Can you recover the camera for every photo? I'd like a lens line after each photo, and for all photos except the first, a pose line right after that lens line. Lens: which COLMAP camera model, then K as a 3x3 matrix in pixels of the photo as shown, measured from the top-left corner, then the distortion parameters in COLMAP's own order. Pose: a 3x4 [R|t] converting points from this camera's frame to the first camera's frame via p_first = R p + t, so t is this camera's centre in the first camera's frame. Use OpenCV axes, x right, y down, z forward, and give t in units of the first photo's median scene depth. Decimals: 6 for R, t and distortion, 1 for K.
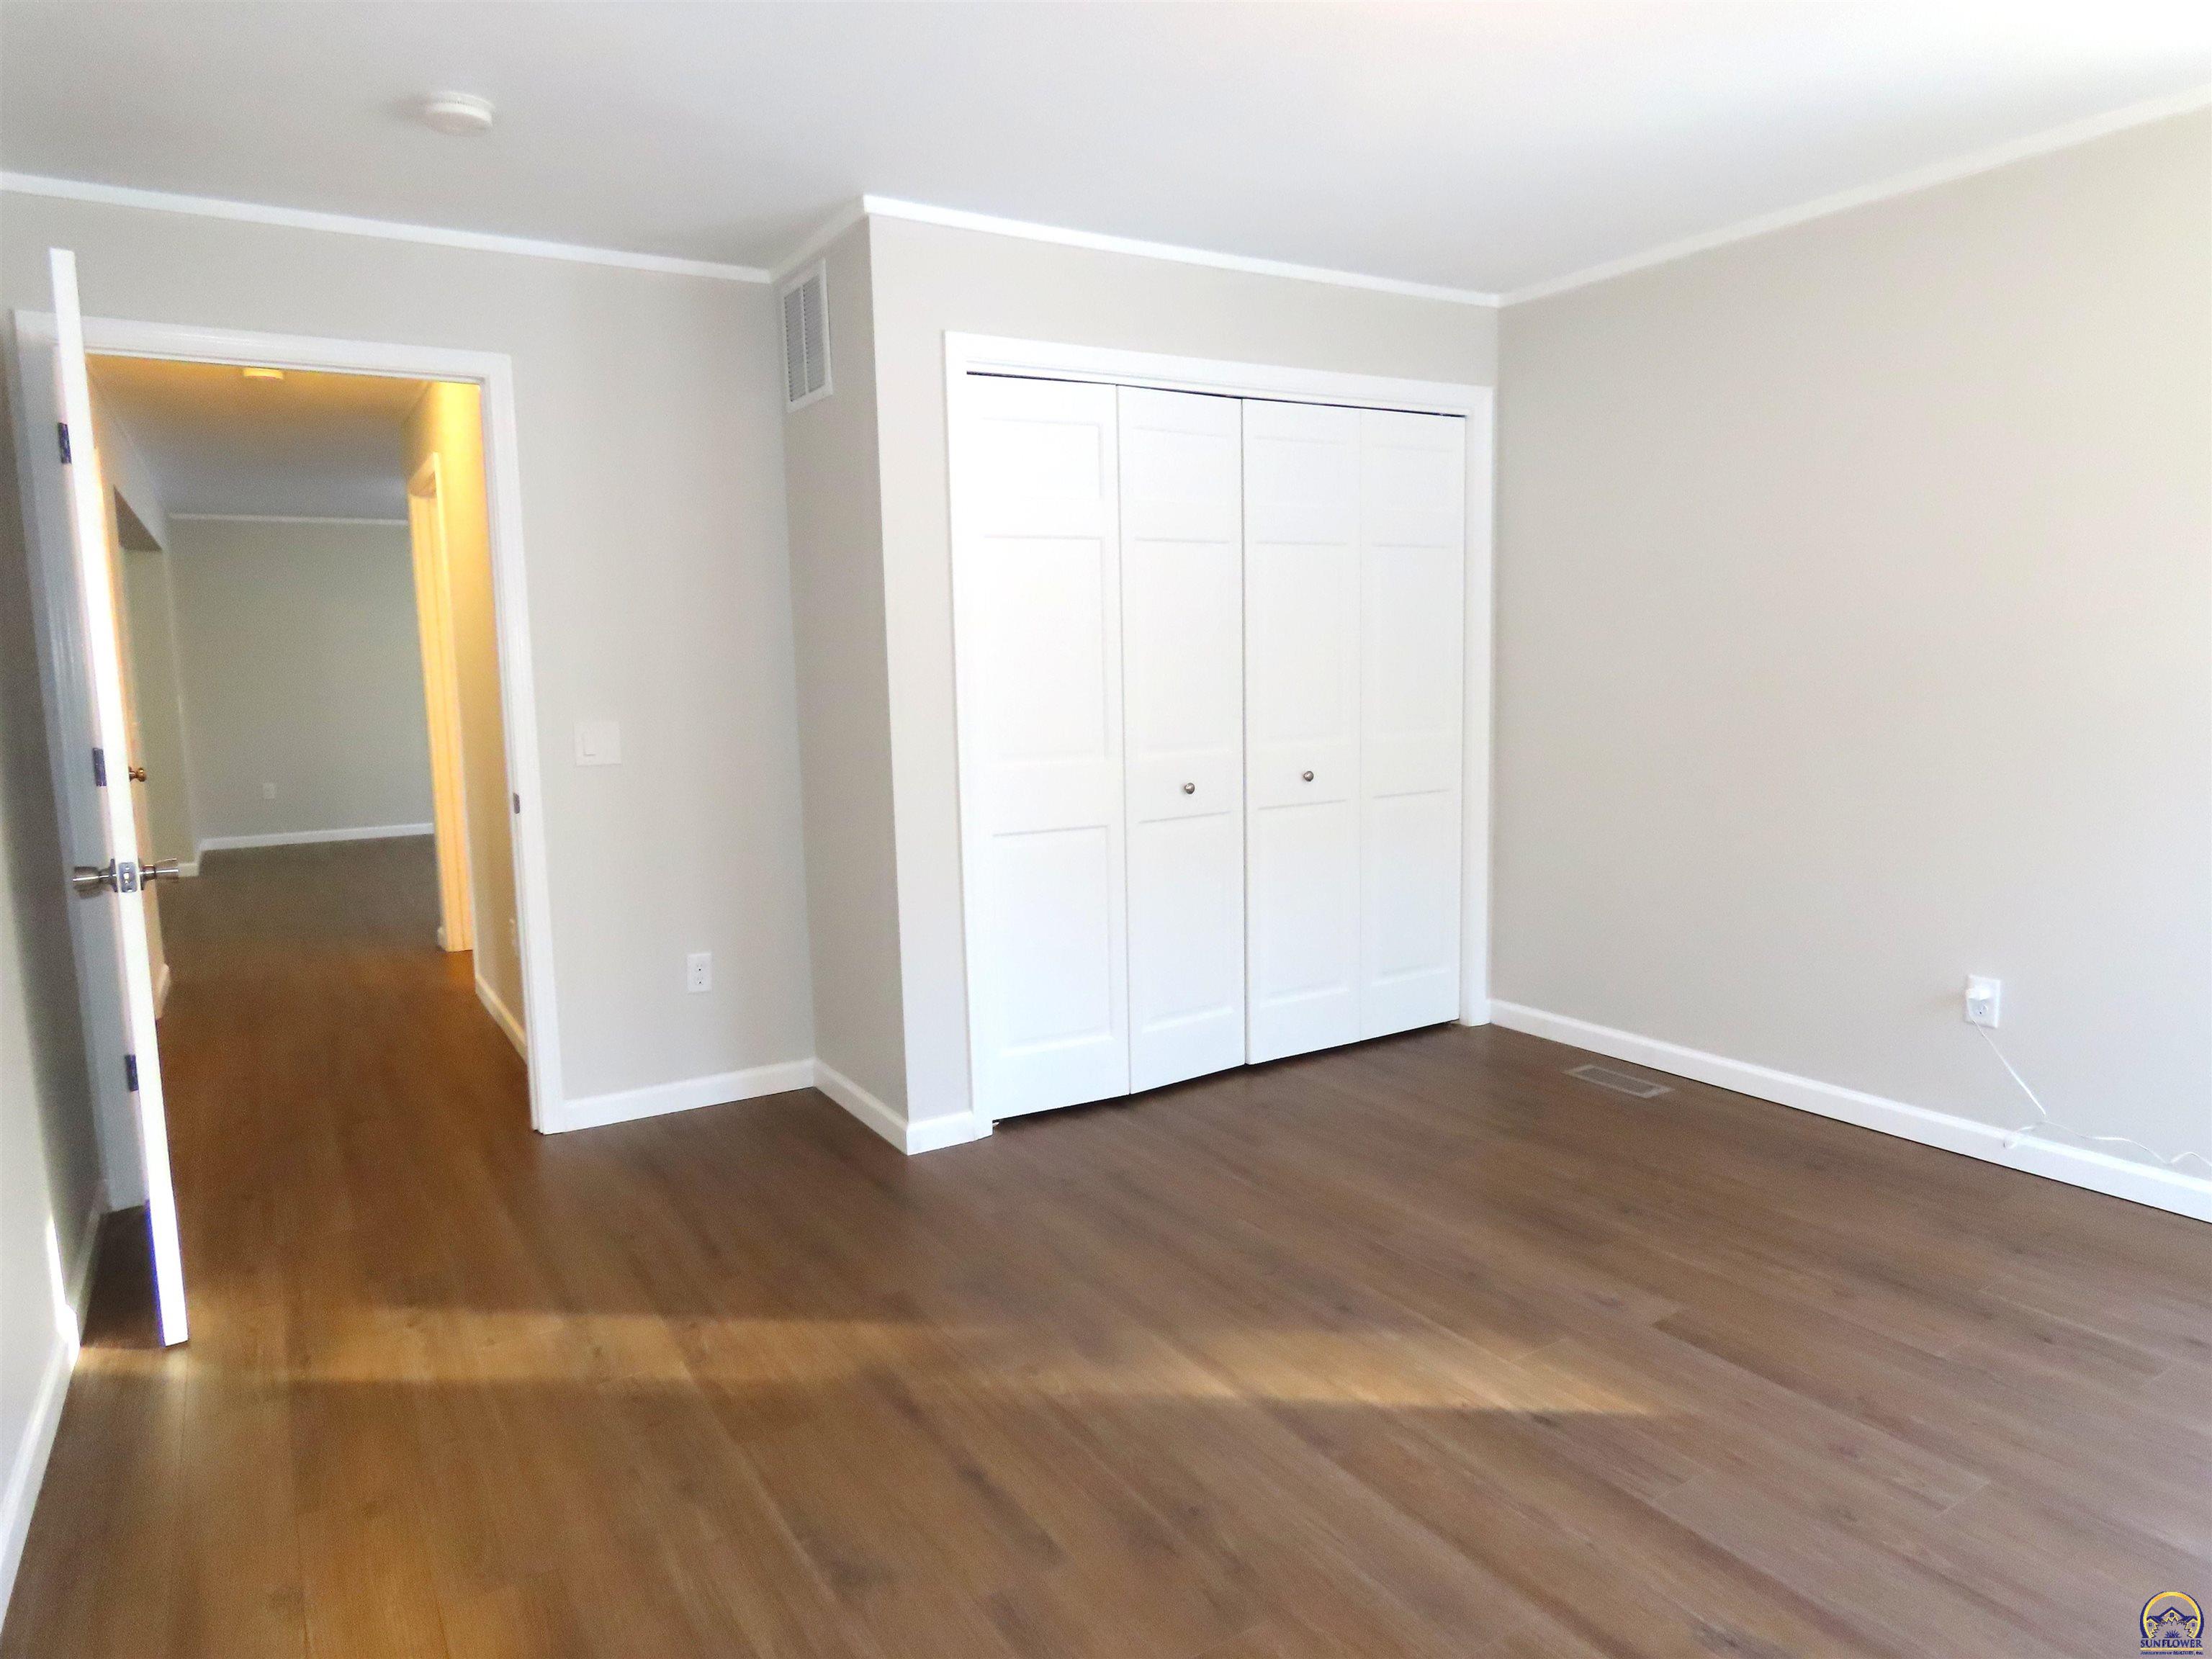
lens RADIAL K [[1392.5, 0, 1106.0], [0, 1392.5, 829.5], [0, 0, 1]] dist [-0.006741, 0.002504]
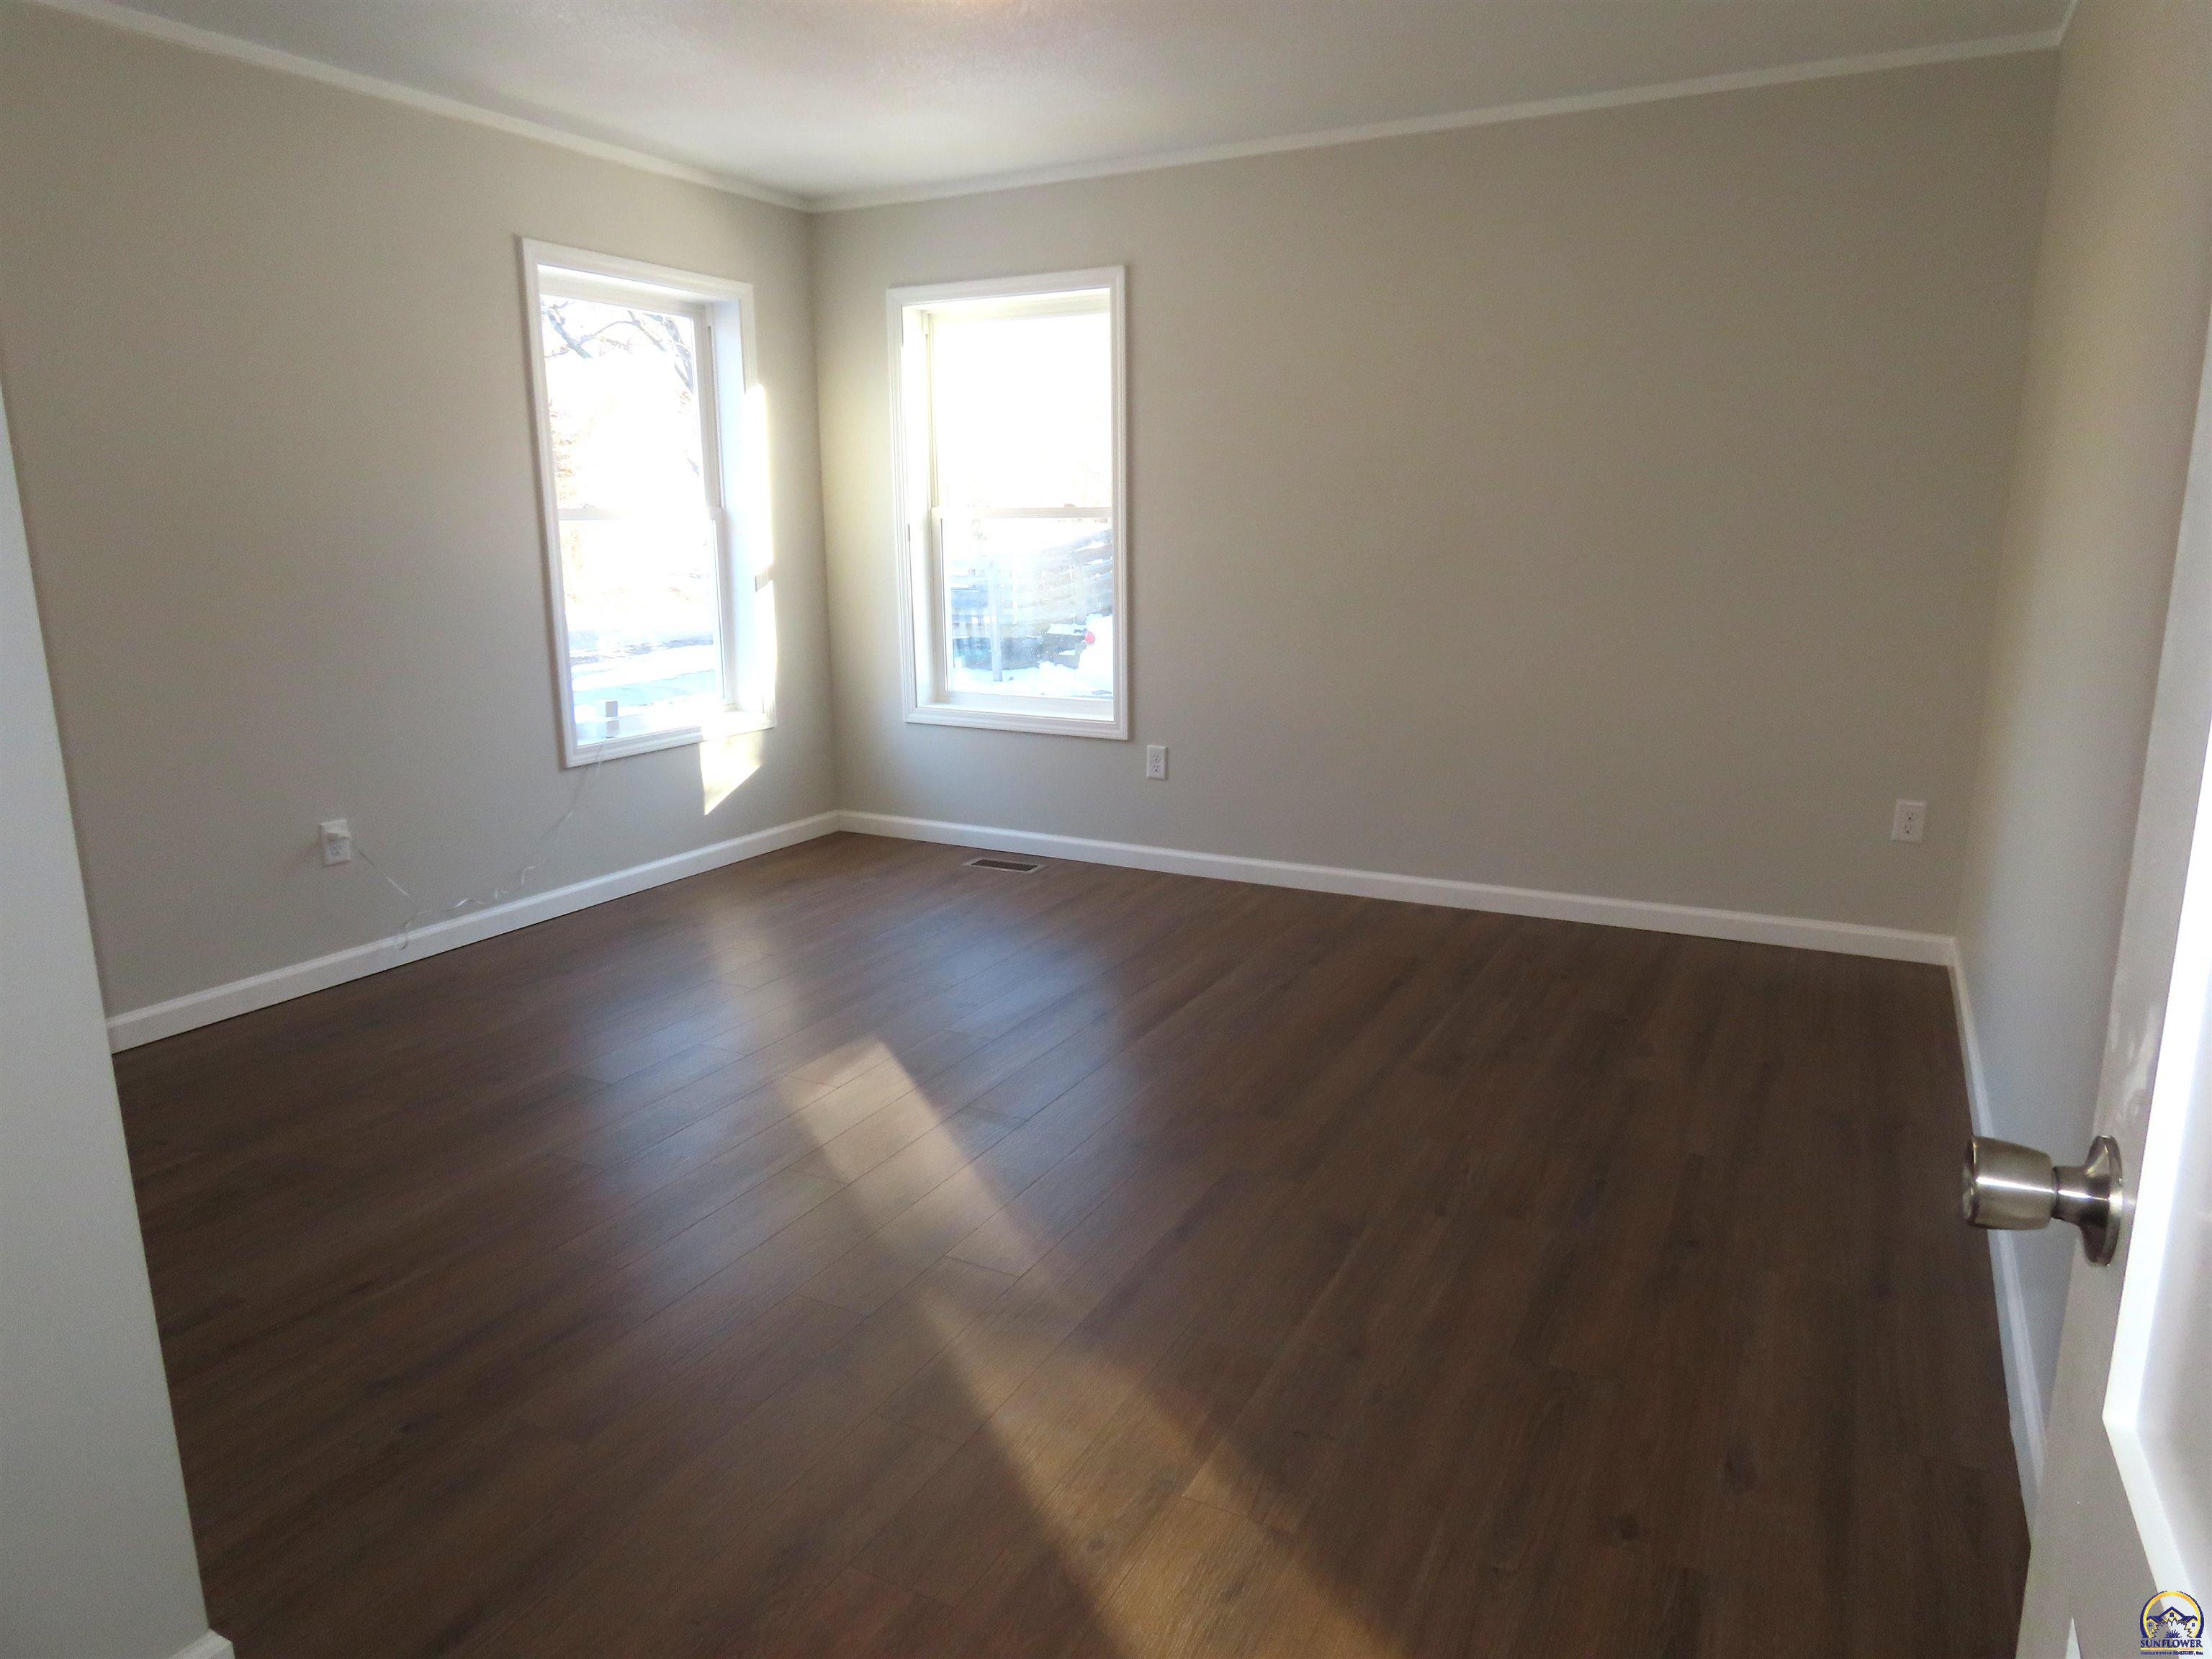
lens RADIAL K [[1392.5, 0, 1106.0], [0, 1392.5, 829.5], [0, 0, 1]] dist [-0.006741, 0.002504]
pose [[-0.507083, -0.158301, 0.847235, -0.842630], [0.117151, 0.961207, 0.249713, -0.124875], [-0.853898, 0.225880, -0.468867, 1.307577]]
